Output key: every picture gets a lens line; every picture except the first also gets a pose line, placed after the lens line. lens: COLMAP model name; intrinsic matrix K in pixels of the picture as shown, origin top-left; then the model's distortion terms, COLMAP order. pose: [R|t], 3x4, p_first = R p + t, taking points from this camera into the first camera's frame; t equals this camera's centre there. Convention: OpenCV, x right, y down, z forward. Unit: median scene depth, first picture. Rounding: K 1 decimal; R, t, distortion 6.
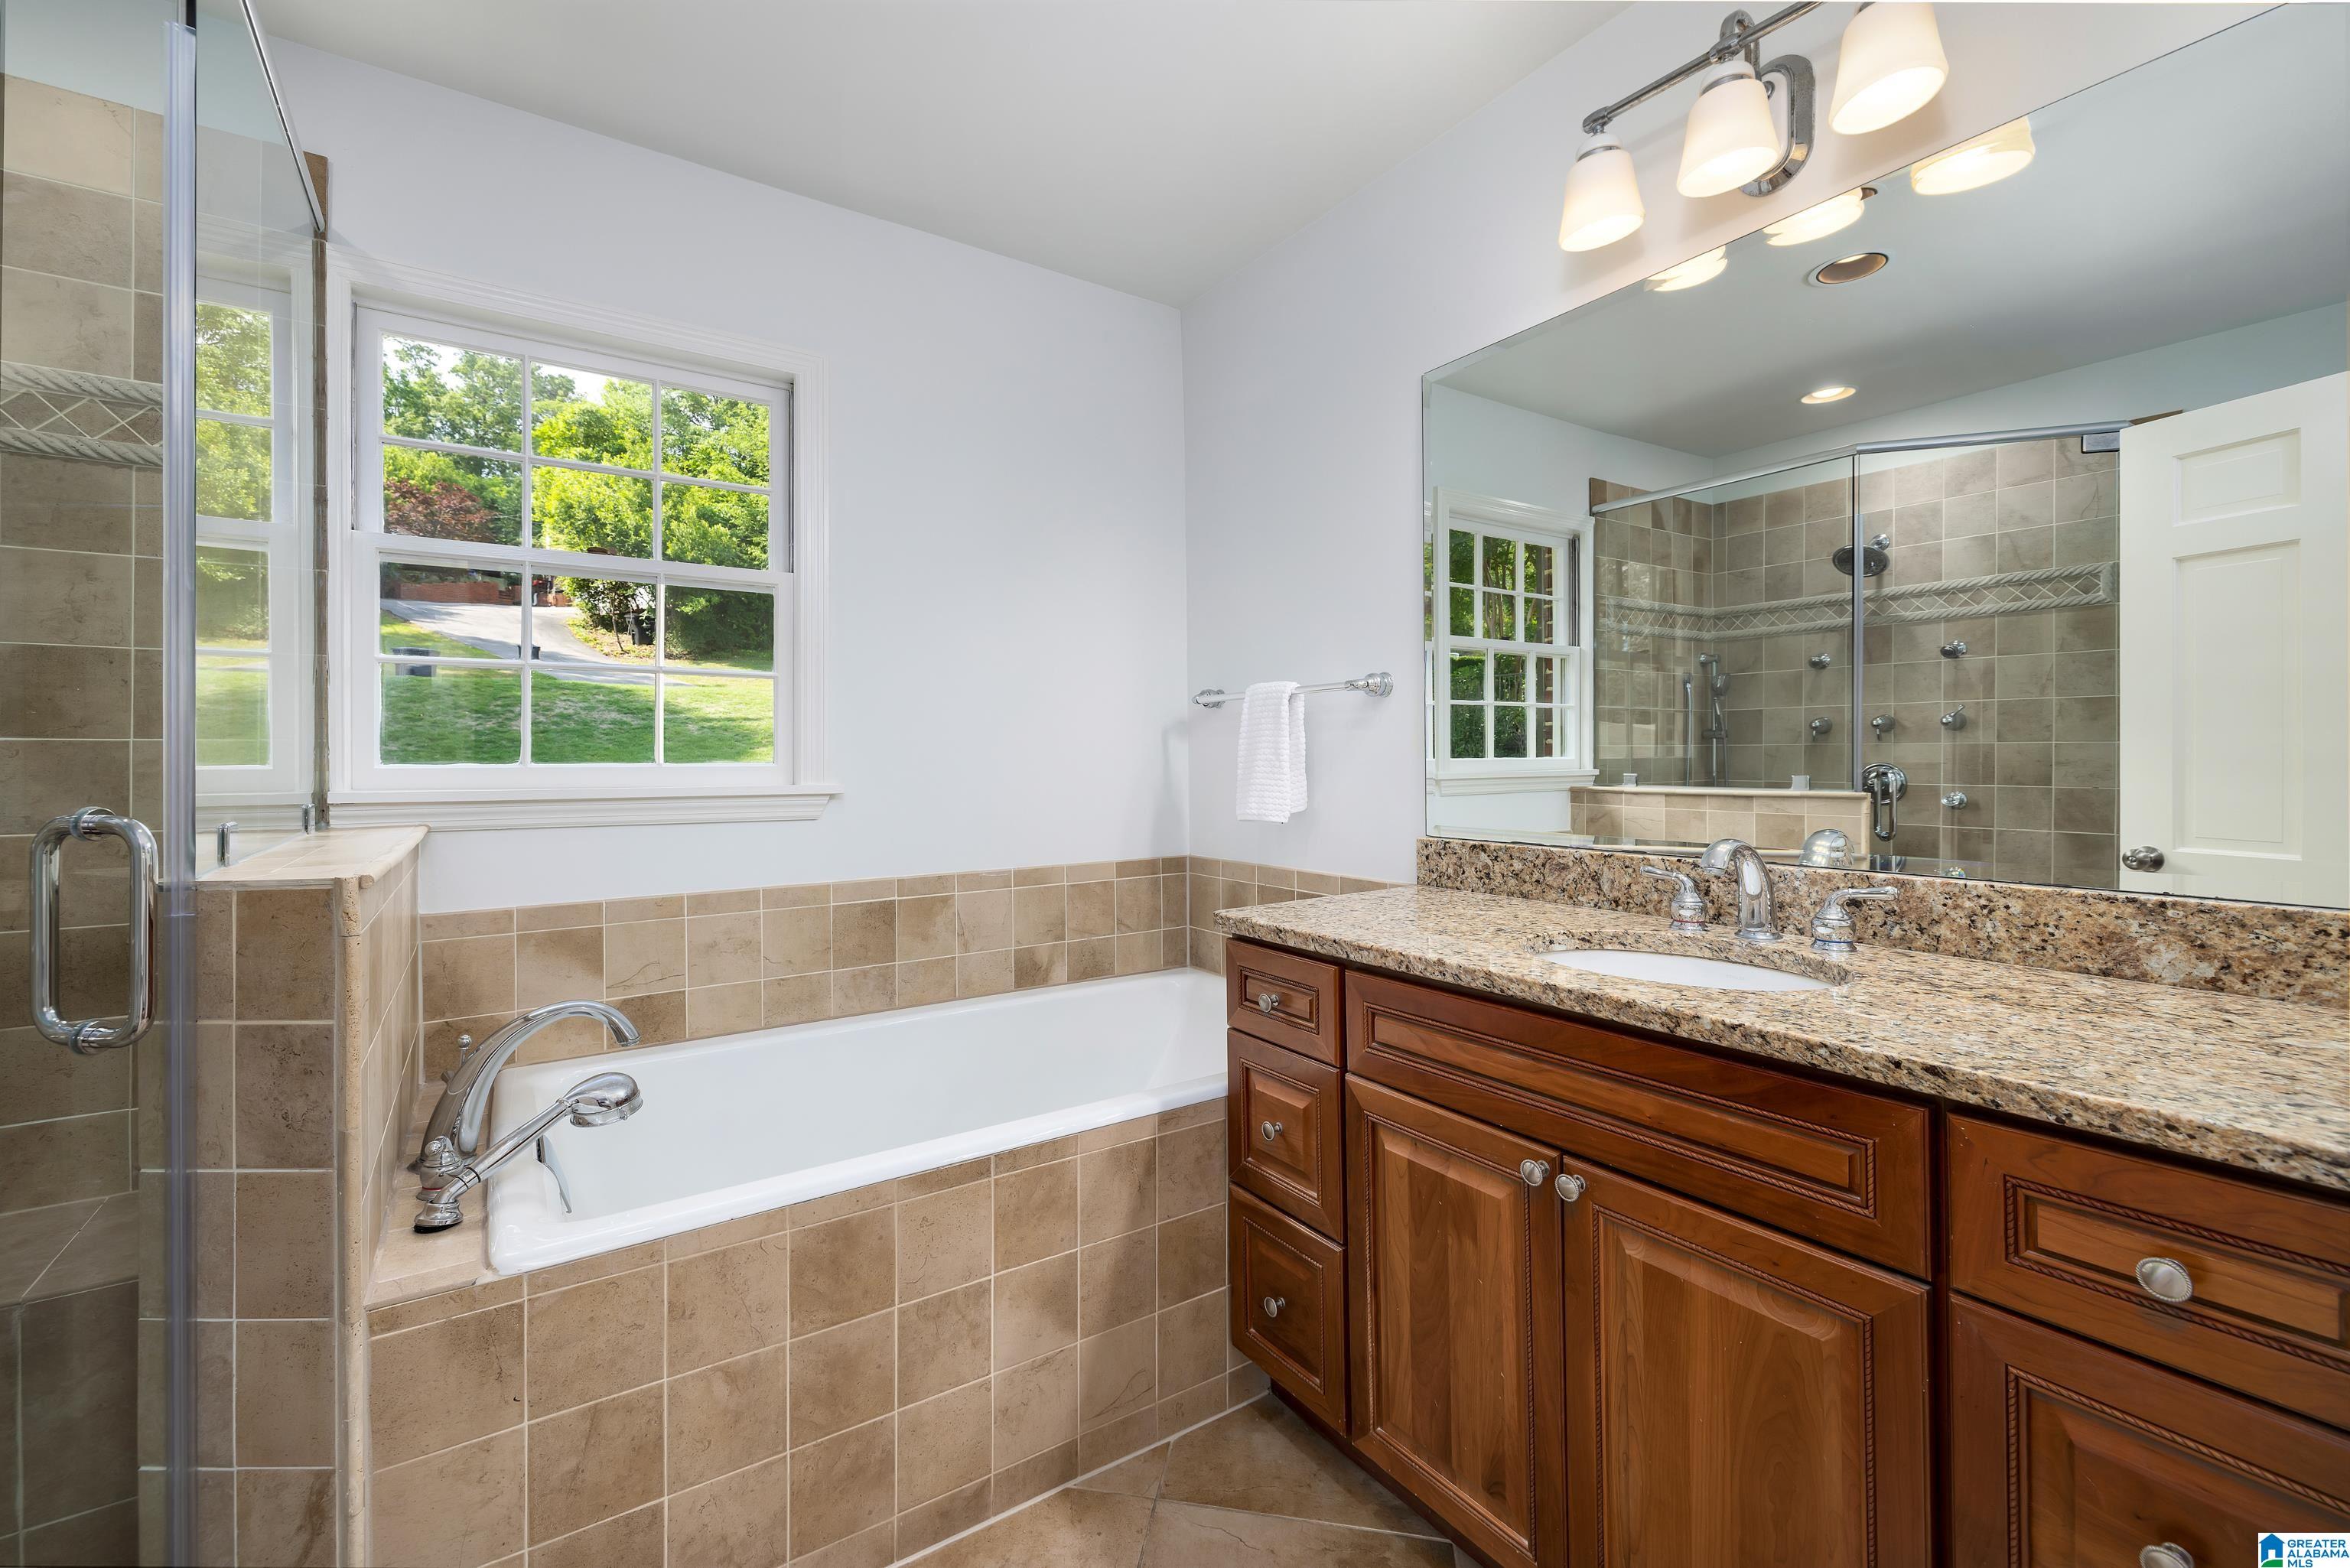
lens RADIAL K [[1005.2, 0, 1167.3], [0, 1005.2, 749.5], [0, 0, 1]] dist [0.000116, -0.000248]
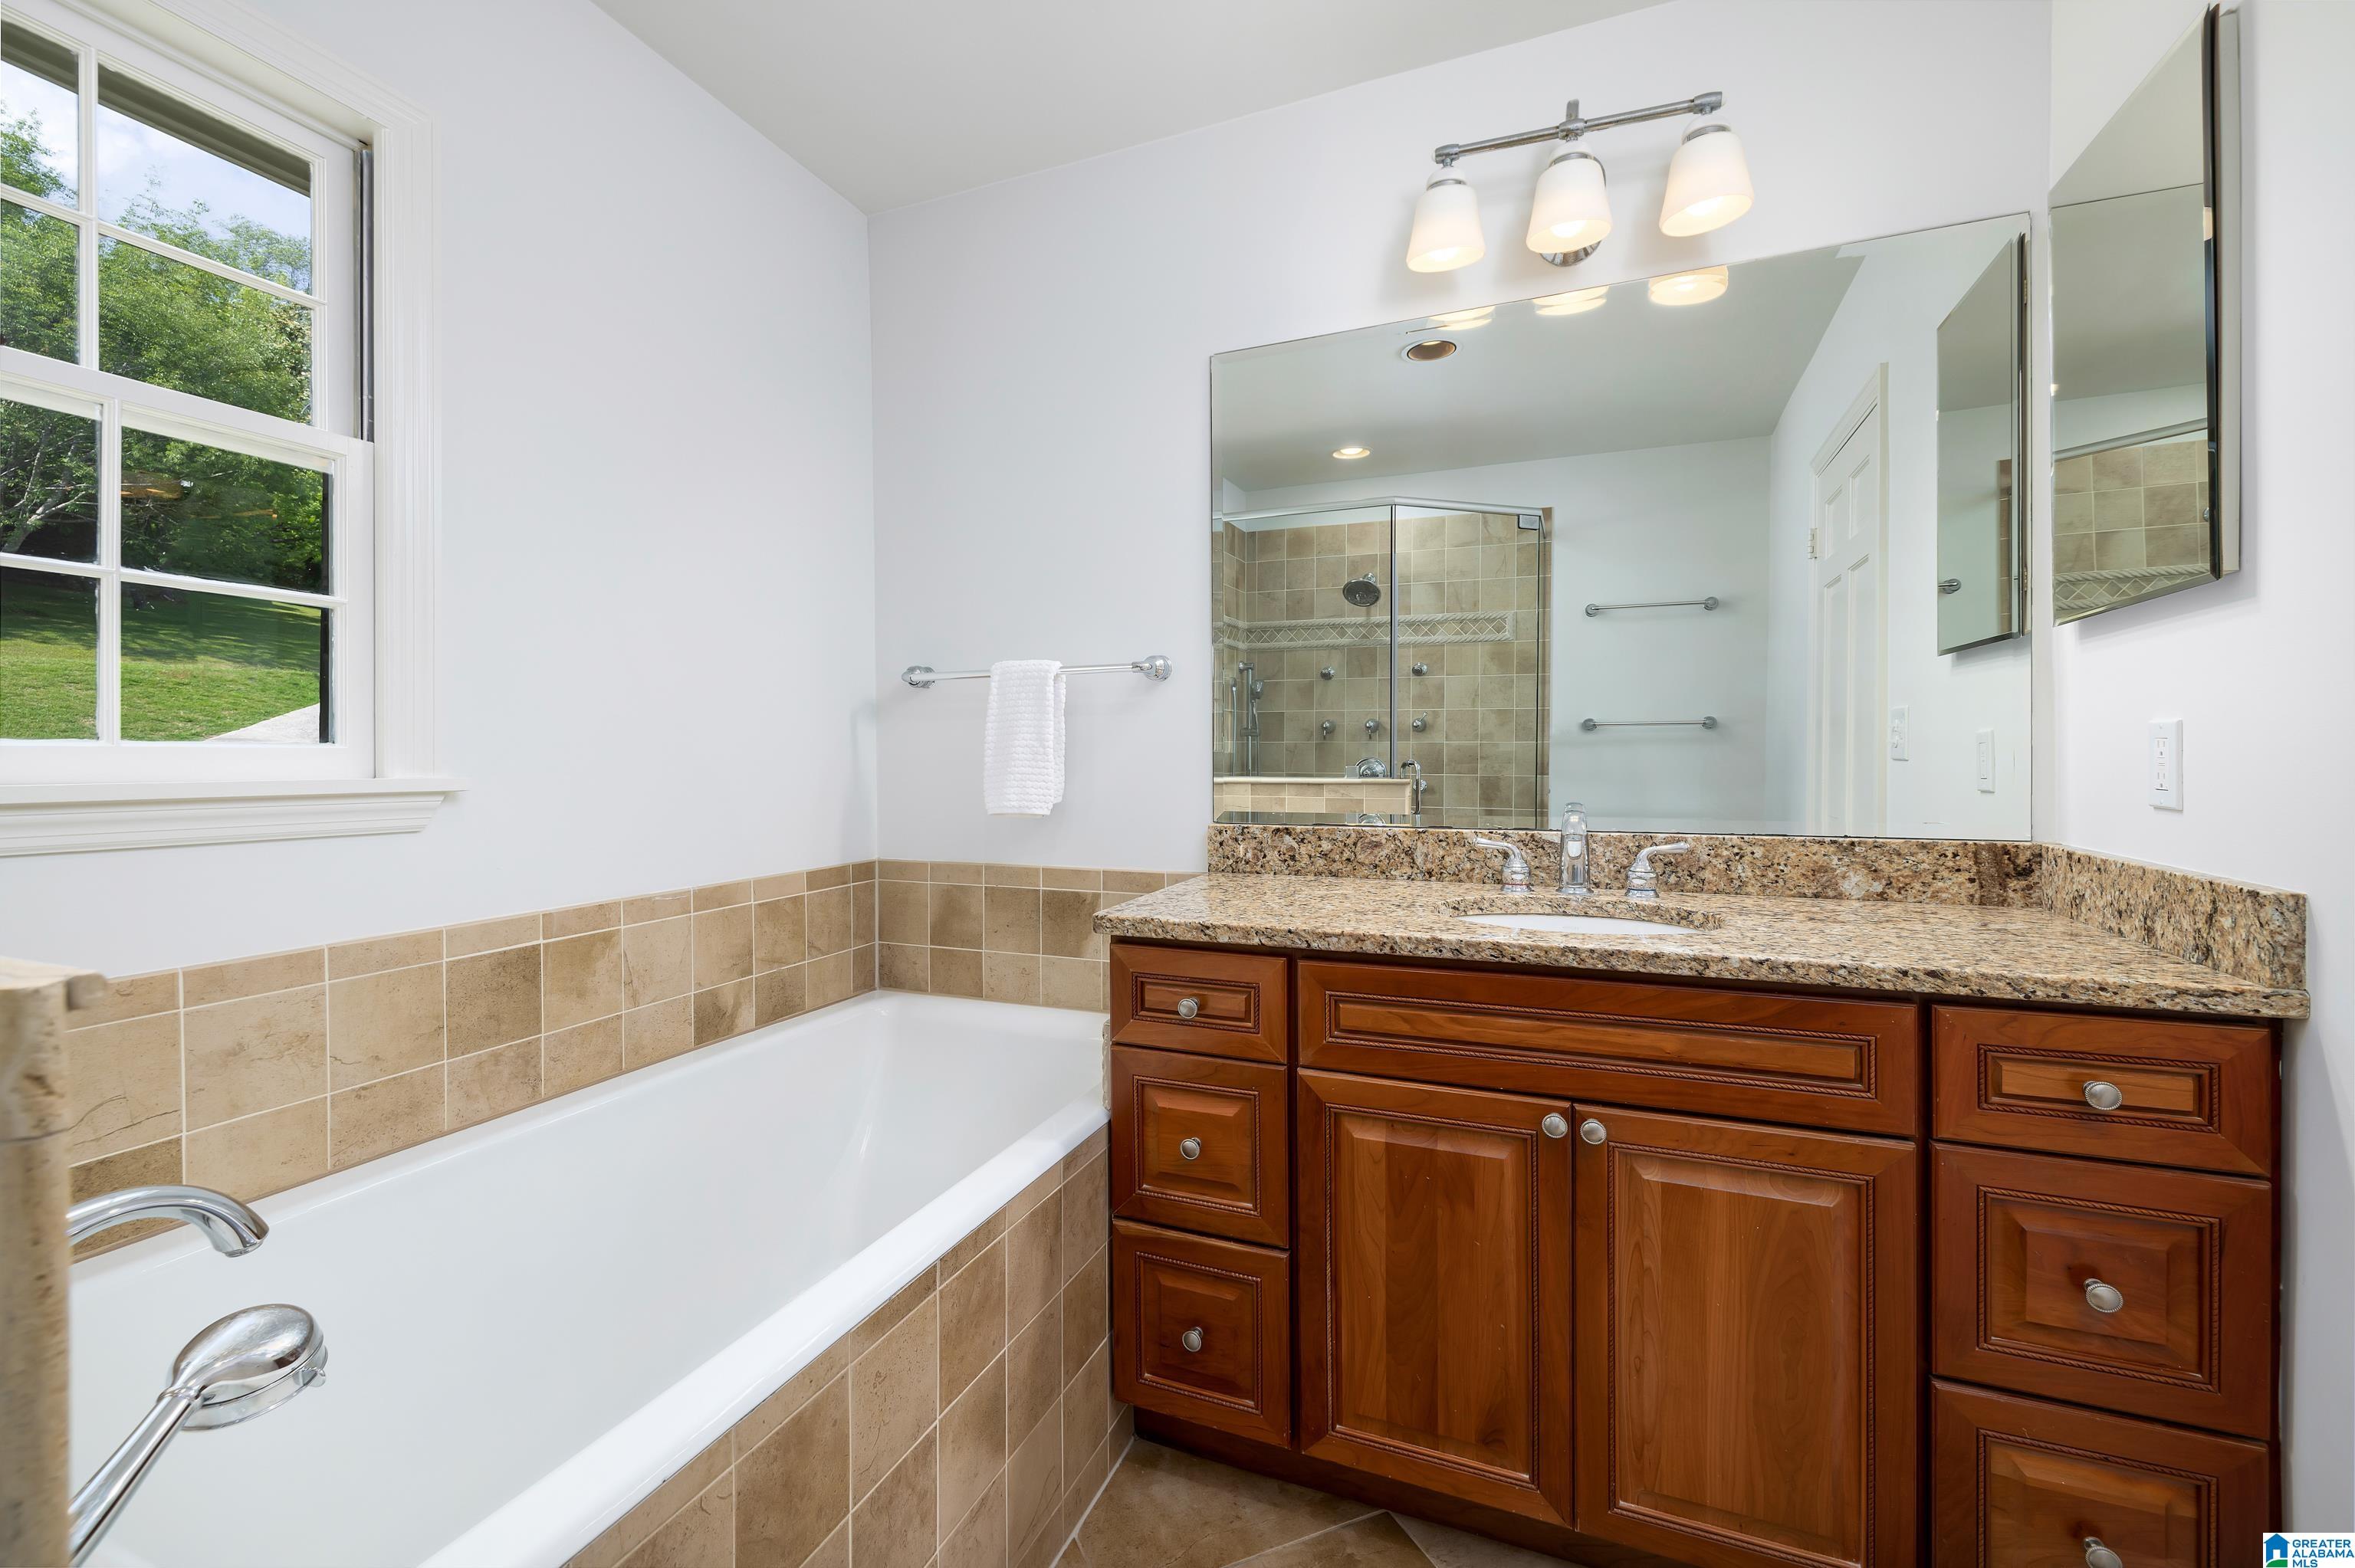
lens RADIAL K [[989.6, 0, 1175.2], [0, 989.6, 759.9], [0, 0, 1]] dist [-0.002143, 0.000298]
pose [[0.826625, 0.000298, 0.562753, -0.435743], [-0.005323, 0.999959, 0.007290, 0.023122], [-0.562728, -0.009022, 0.826593, 0.288292]]
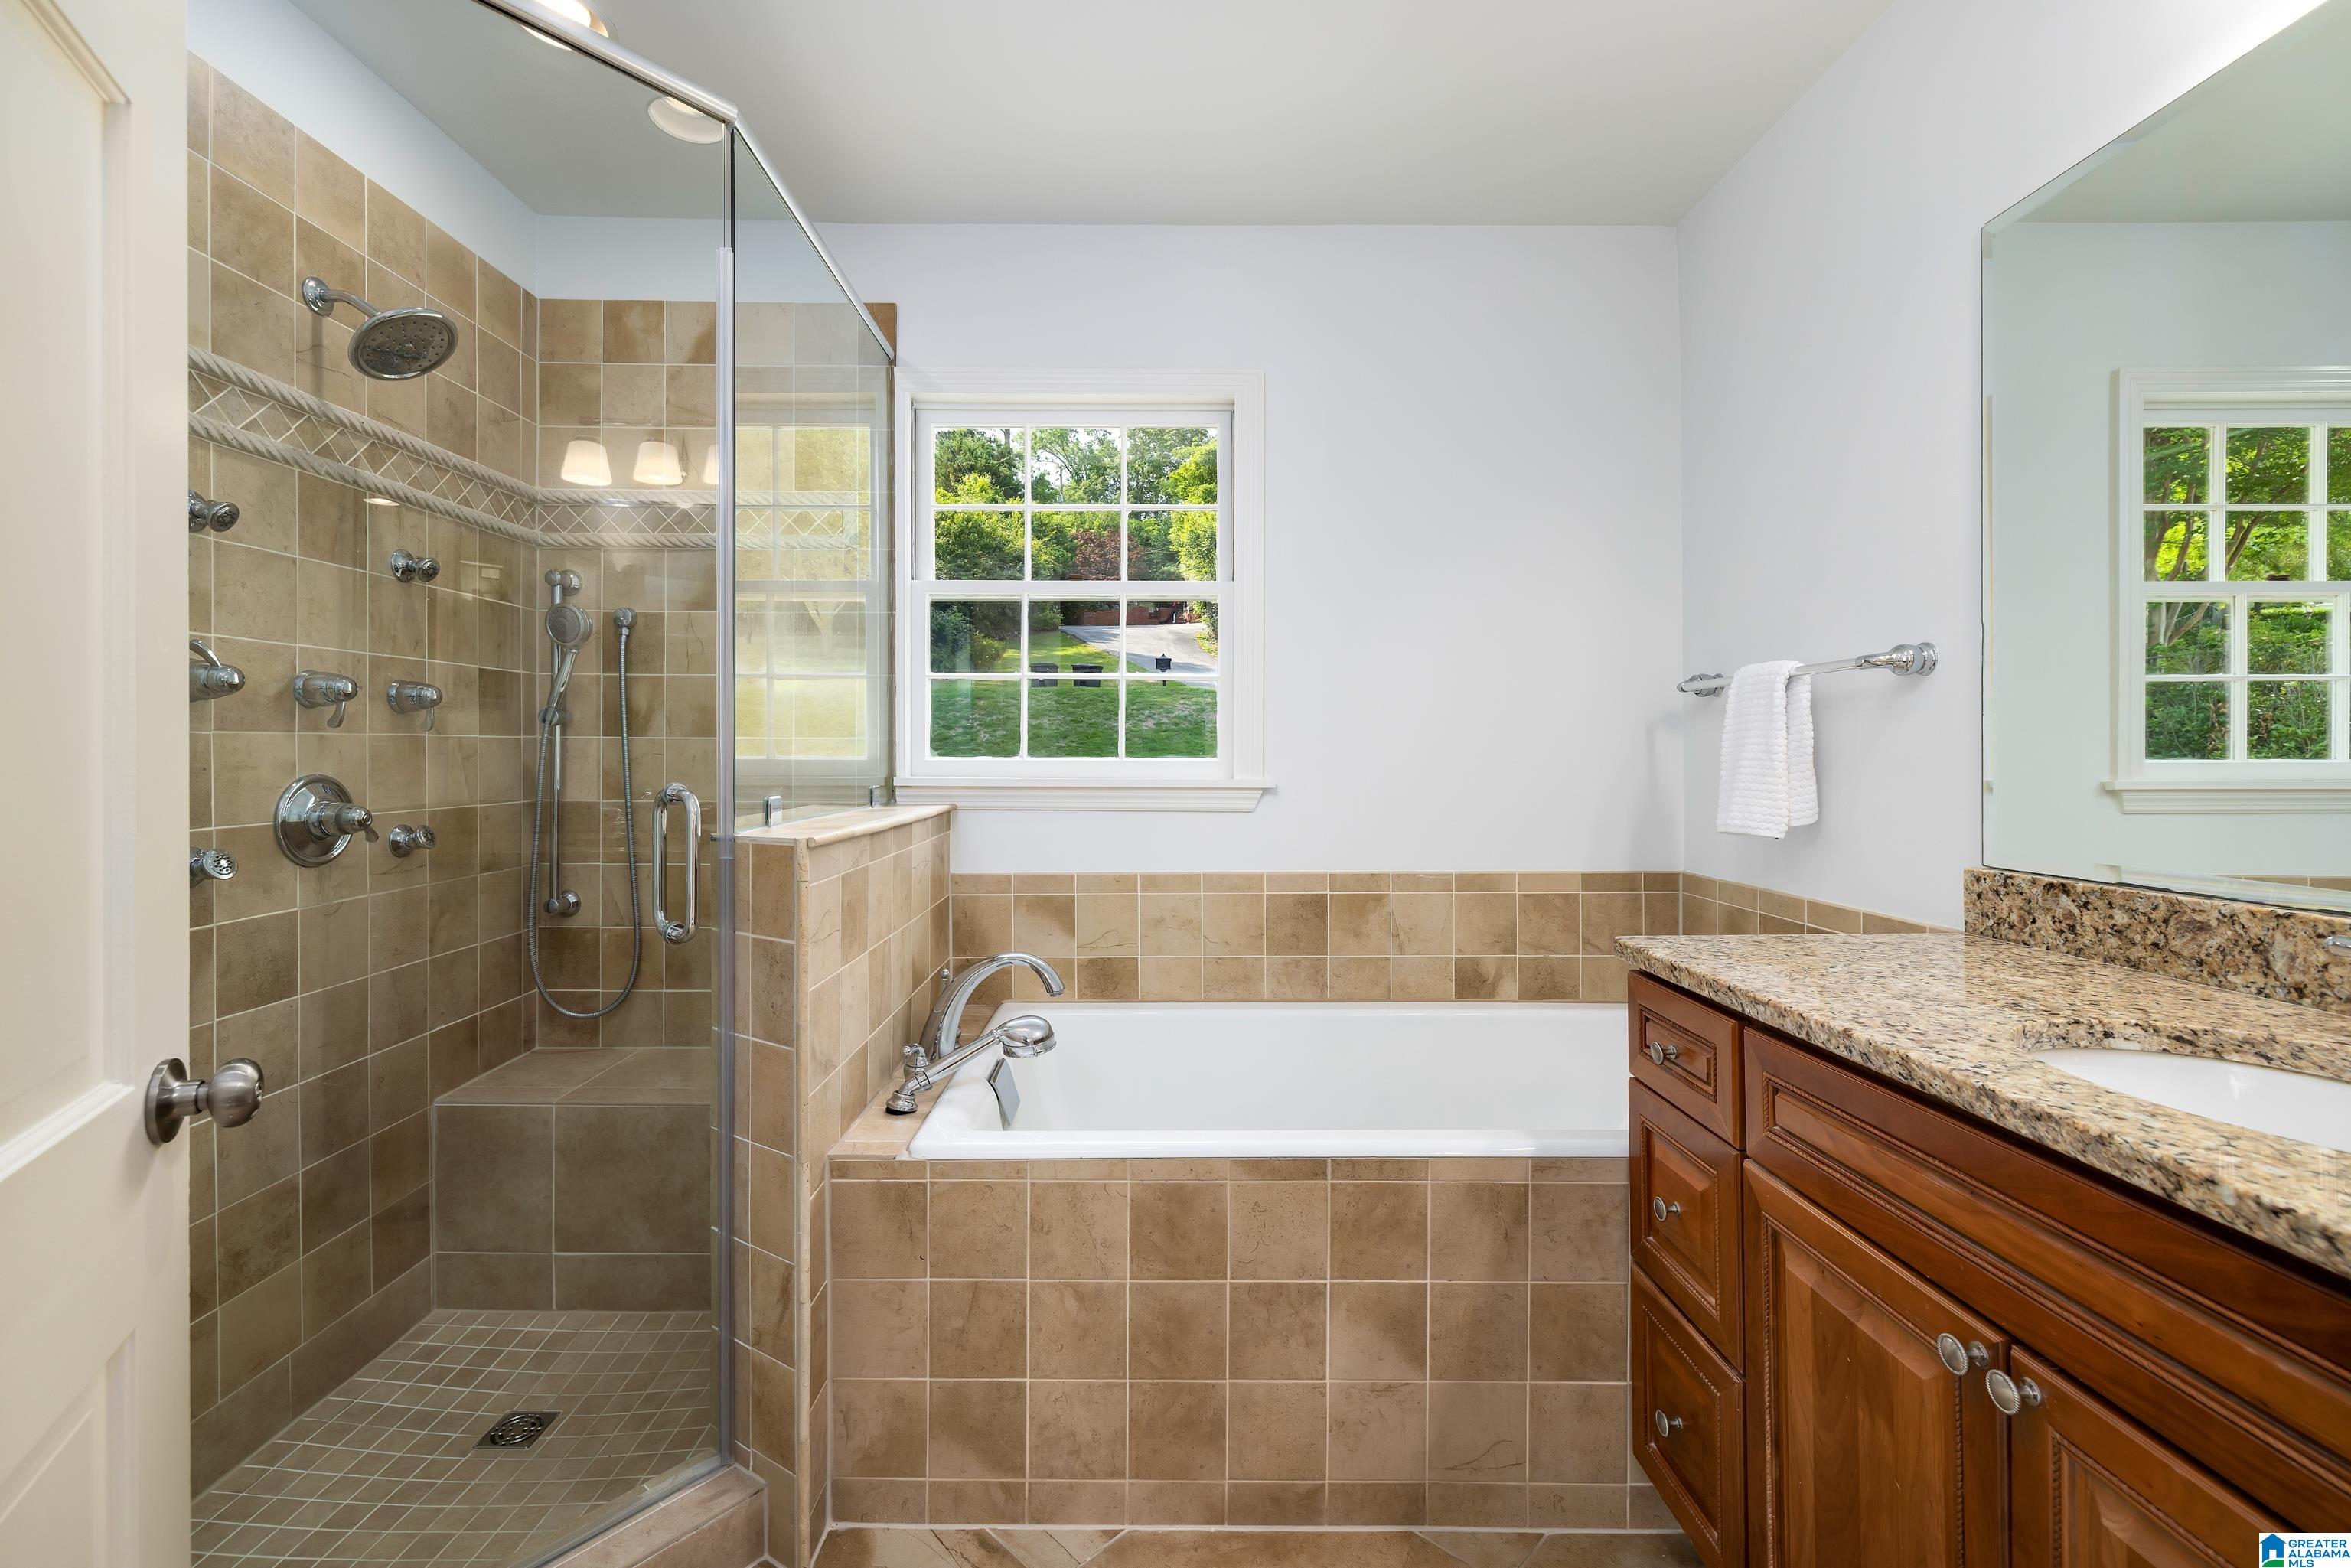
lens RADIAL K [[1011.3, 0, 1148.1], [0, 1011.3, 751.6], [0, 0, 1]] dist [0.000868, 0.000573]
pose [[0.825022, 0.004023, -0.565086, 0.233499], [-0.001051, 0.999984, 0.005584, 0.000529], [0.565100, -0.004013, 0.825013, 0.084540]]
